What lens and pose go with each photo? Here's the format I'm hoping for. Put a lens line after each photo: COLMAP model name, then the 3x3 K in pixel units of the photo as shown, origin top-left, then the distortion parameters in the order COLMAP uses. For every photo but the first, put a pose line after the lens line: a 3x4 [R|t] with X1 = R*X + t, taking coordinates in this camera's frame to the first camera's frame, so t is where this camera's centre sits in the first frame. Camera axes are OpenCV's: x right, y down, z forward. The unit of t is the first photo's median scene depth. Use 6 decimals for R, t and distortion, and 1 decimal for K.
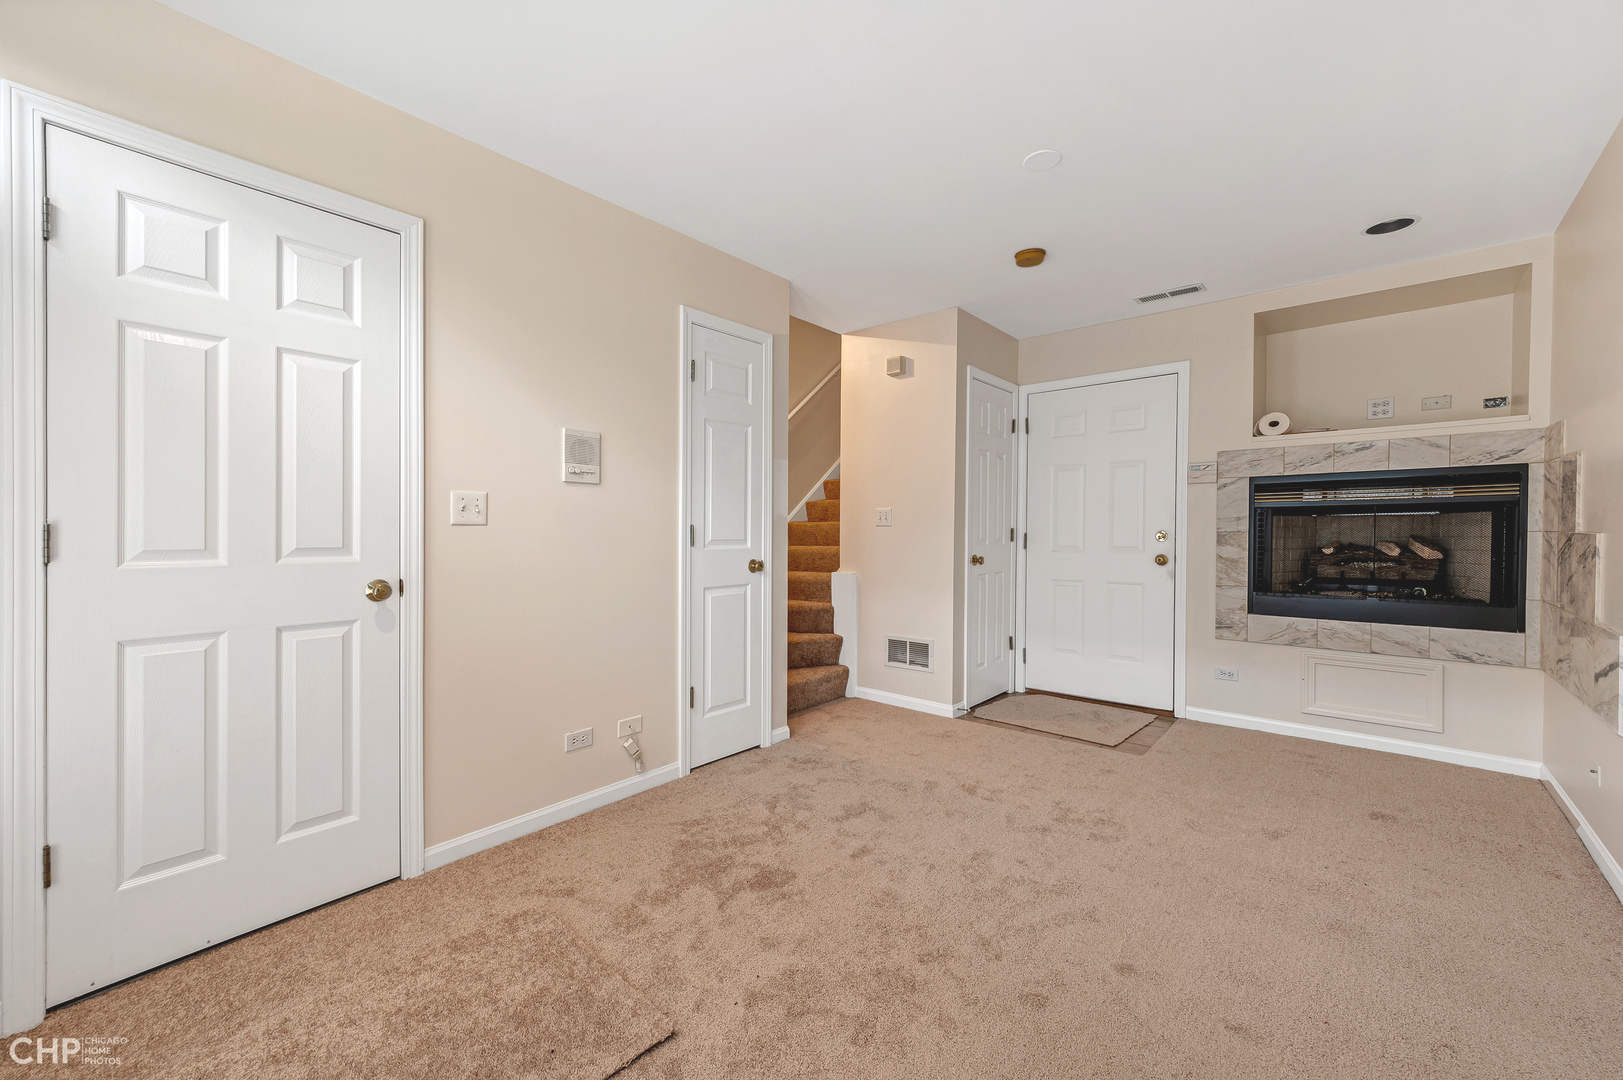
lens RADIAL K [[658.6, 0, 815.8], [0, 658.6, 534.2], [0, 0, 1]] dist [0.011602, 0.007771]
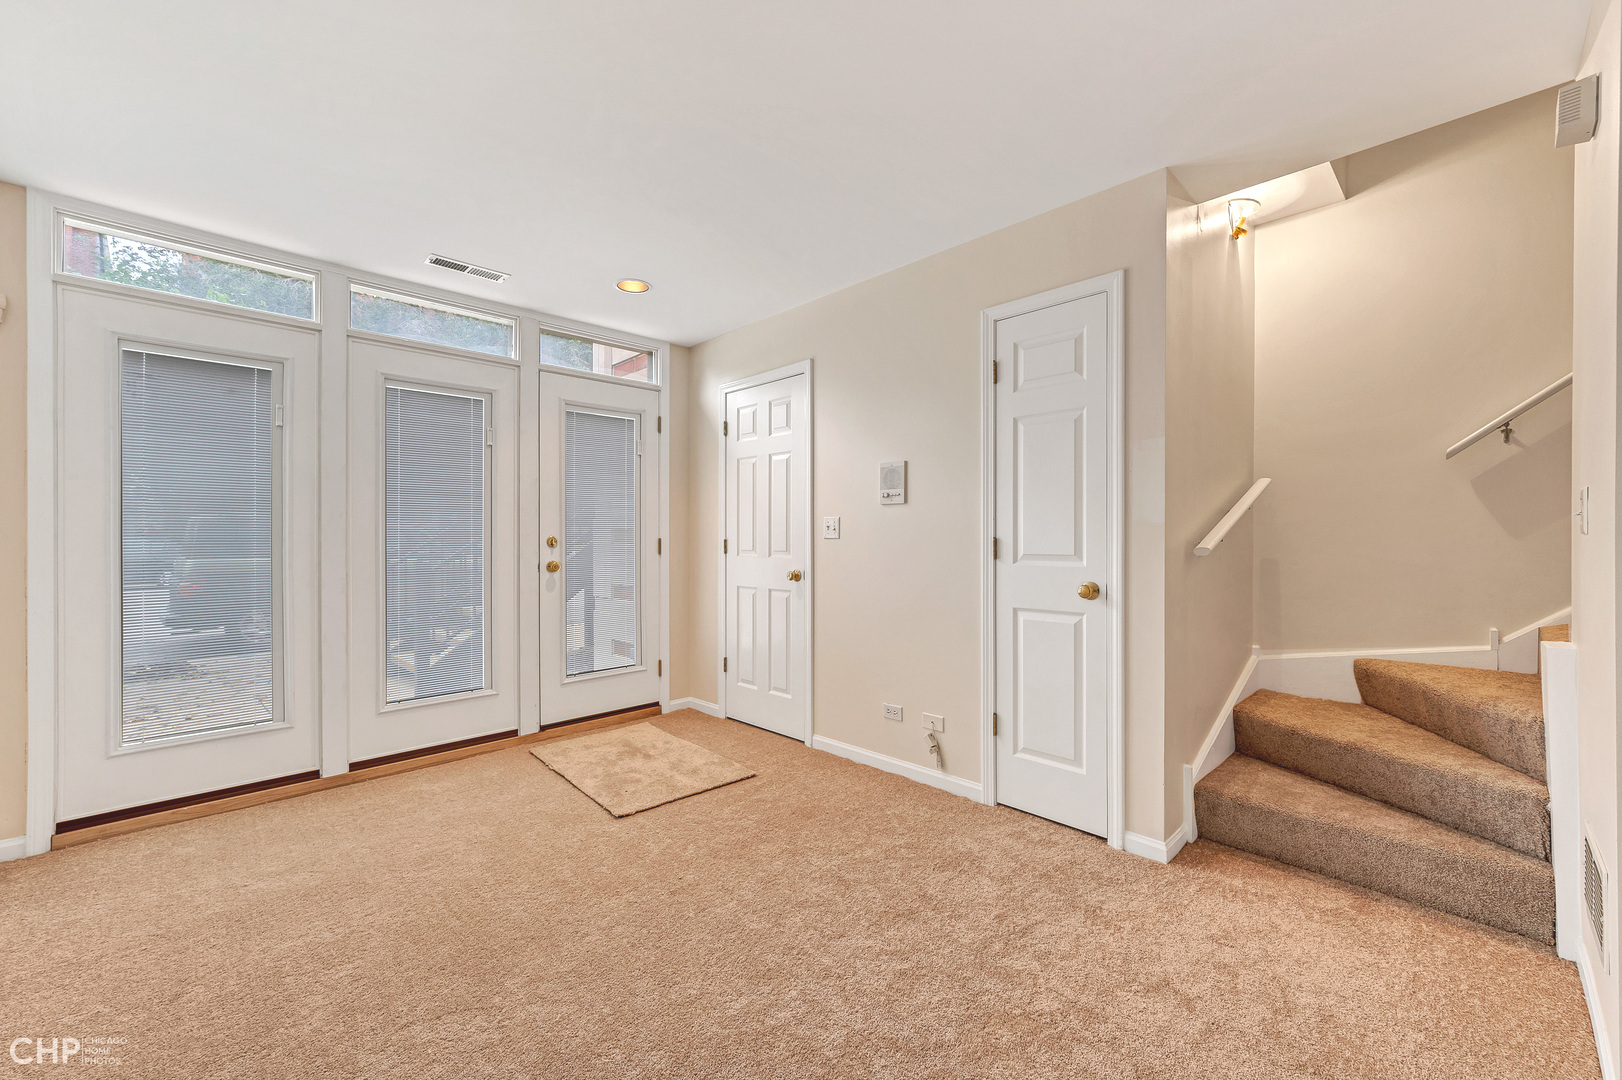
lens RADIAL K [[654.7, 0, 849.0], [0, 654.7, 533.7], [0, 0, 1]] dist [0.041886, 0.000141]
pose [[-0.070726, -0.008971, -0.997455, 0.819372], [-0.007146, 0.999938, -0.008487, -0.010783], [0.997470, 0.006527, -0.070786, 0.939124]]
